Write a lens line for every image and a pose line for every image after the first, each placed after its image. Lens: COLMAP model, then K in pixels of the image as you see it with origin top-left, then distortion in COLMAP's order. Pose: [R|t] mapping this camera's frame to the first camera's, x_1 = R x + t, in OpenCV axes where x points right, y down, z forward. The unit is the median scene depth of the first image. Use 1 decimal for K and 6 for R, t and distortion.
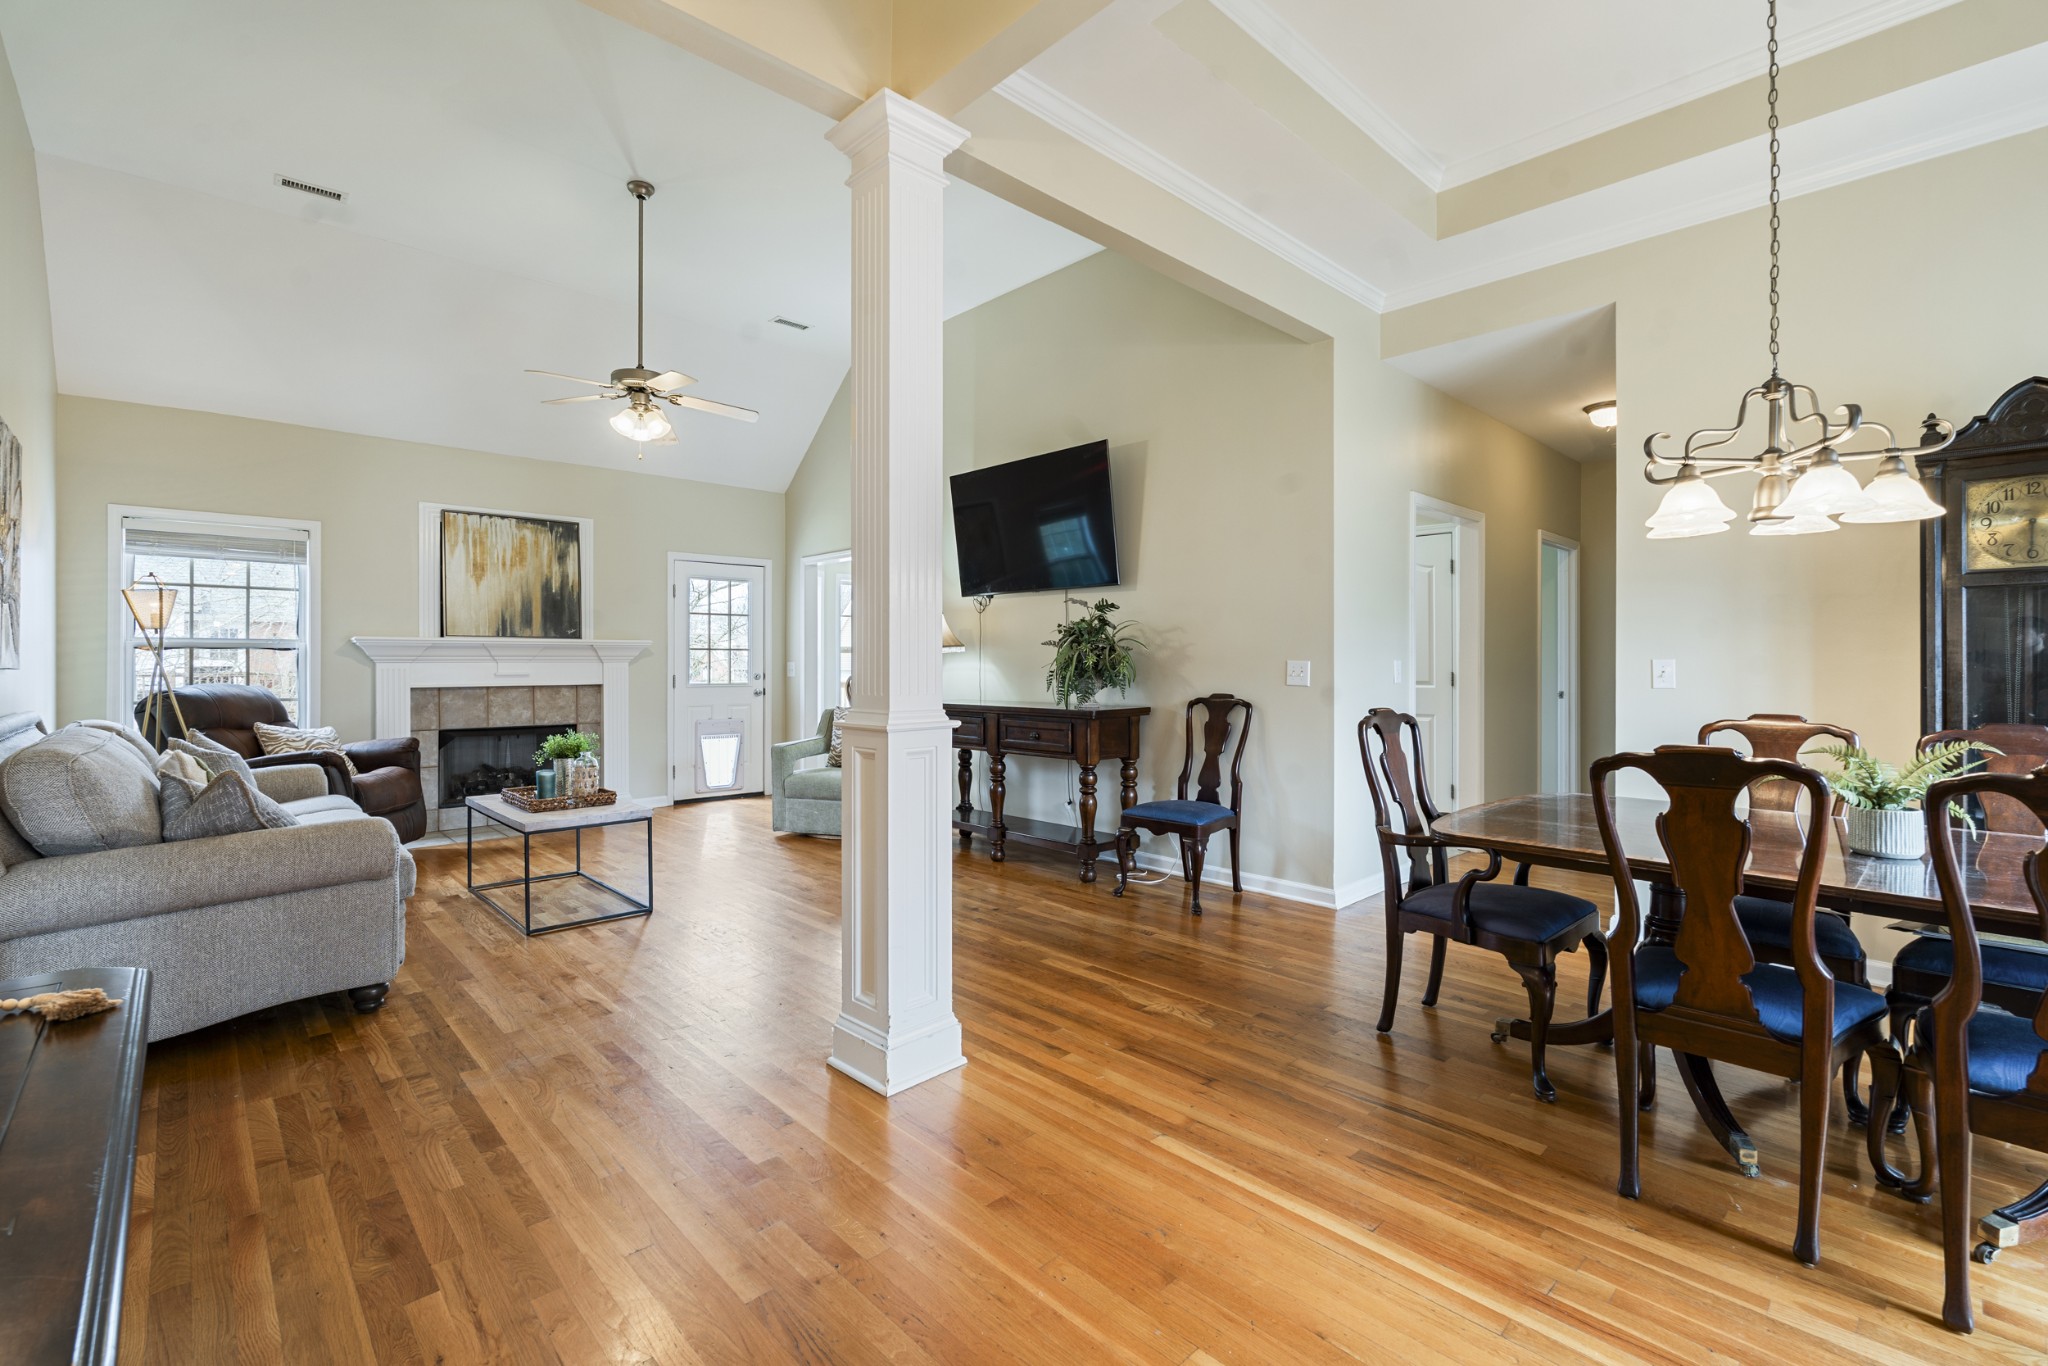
lens RADIAL K [[893.9, 0, 1021.3], [0, 893.9, 669.8], [0, 0, 1]] dist [-0.005349, 0.001156]
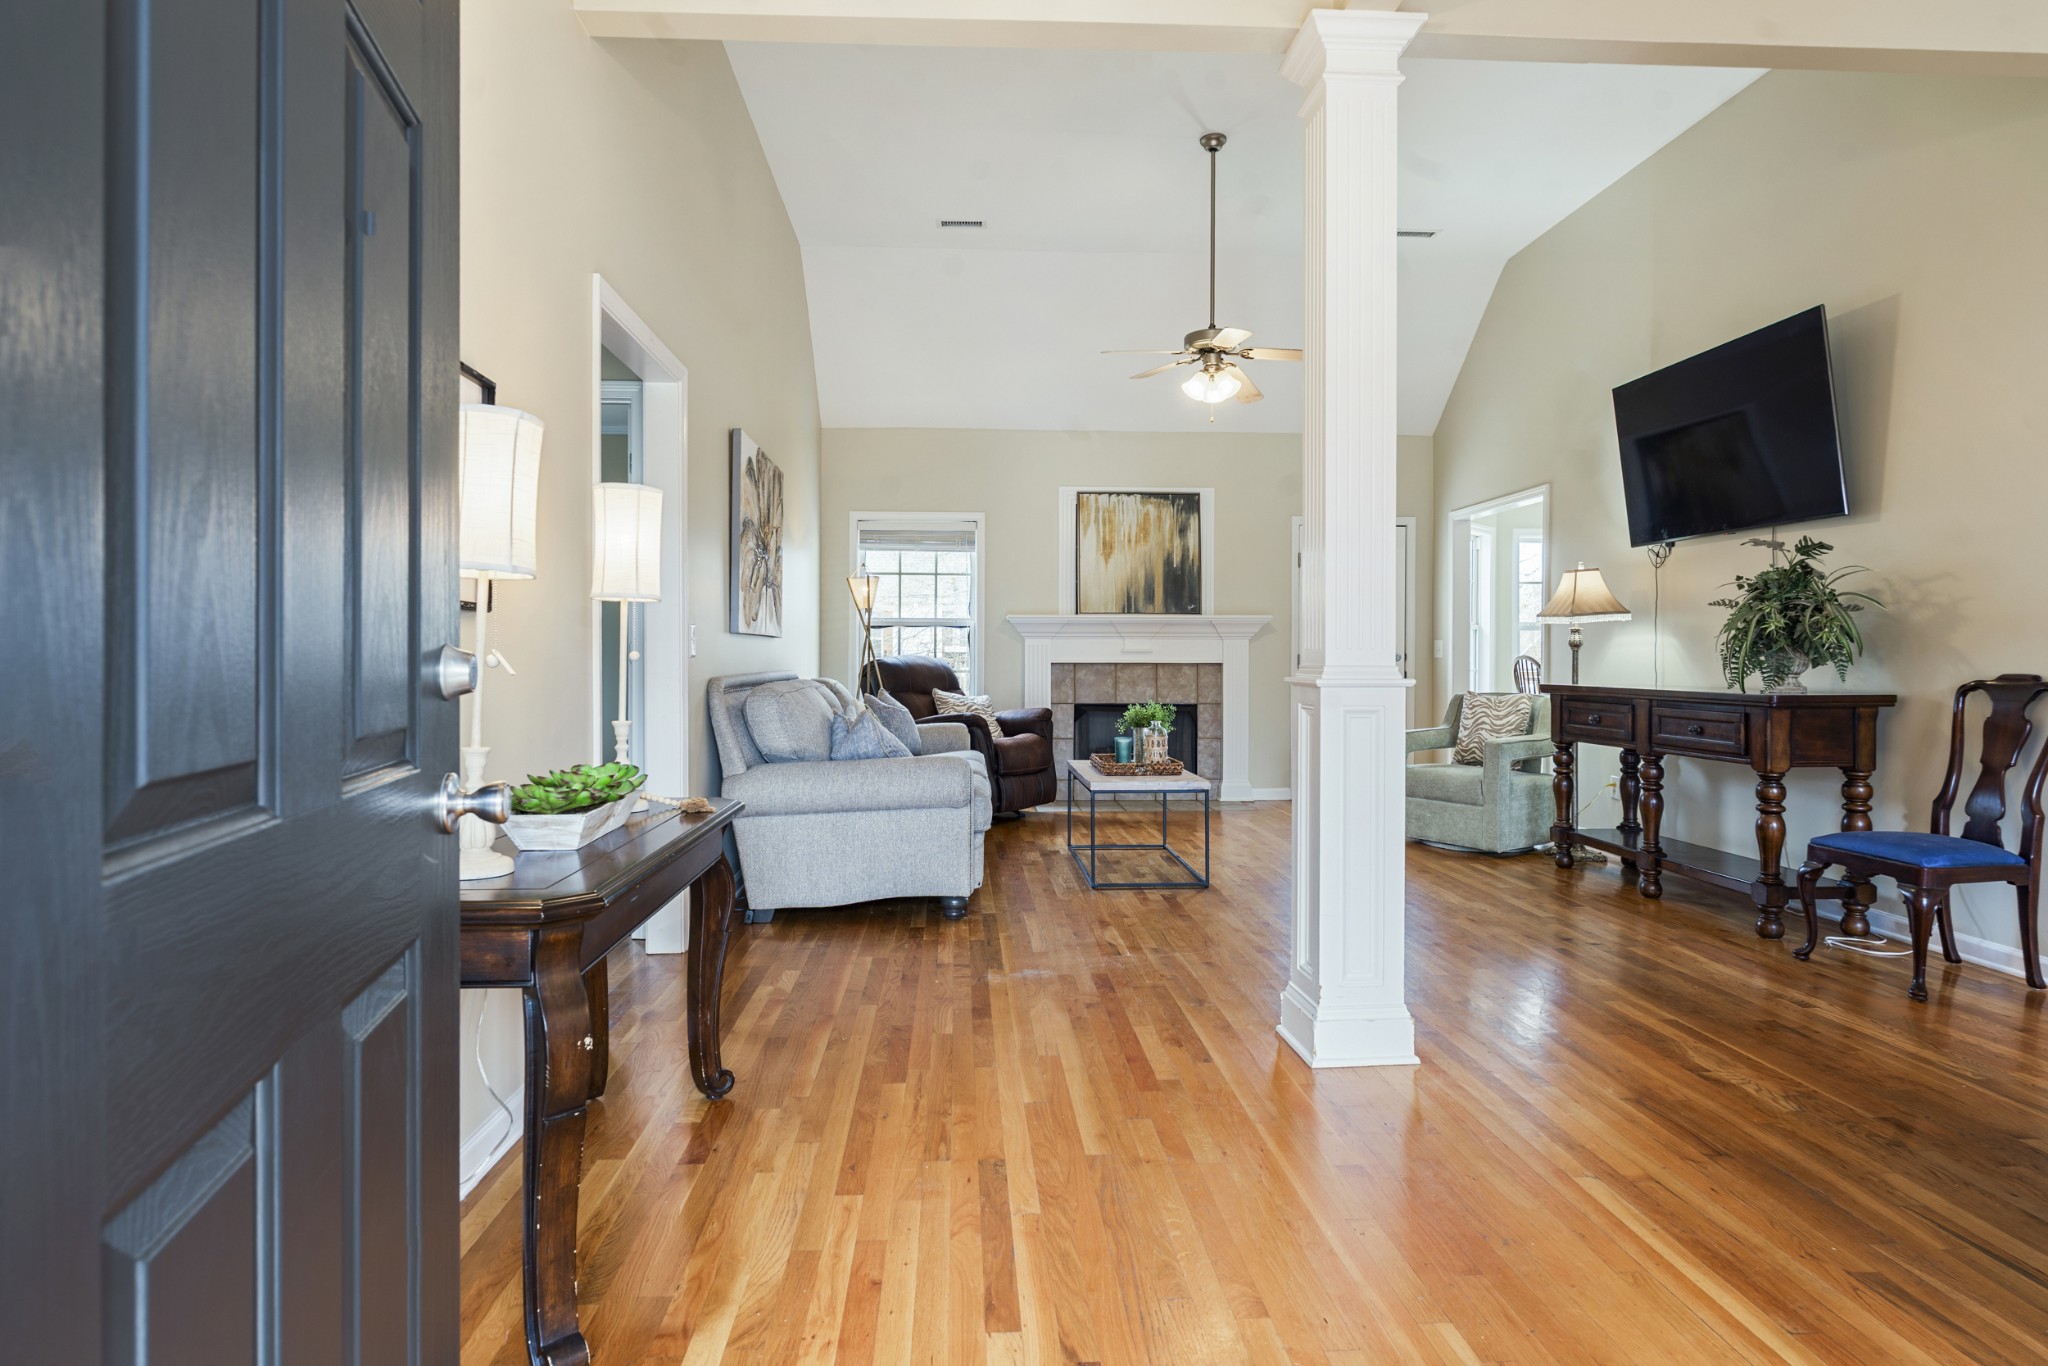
lens RADIAL K [[1111.1, 0, 1026.7], [0, 1111.1, 671.4], [0, 0, 1]] dist [-0.002714, -0.000284]
pose [[0.771872, 0.013347, -0.635638, 0.179754], [-0.008007, 0.999904, 0.011273, 0.021351], [0.635728, -0.003612, 0.771905, -0.054589]]
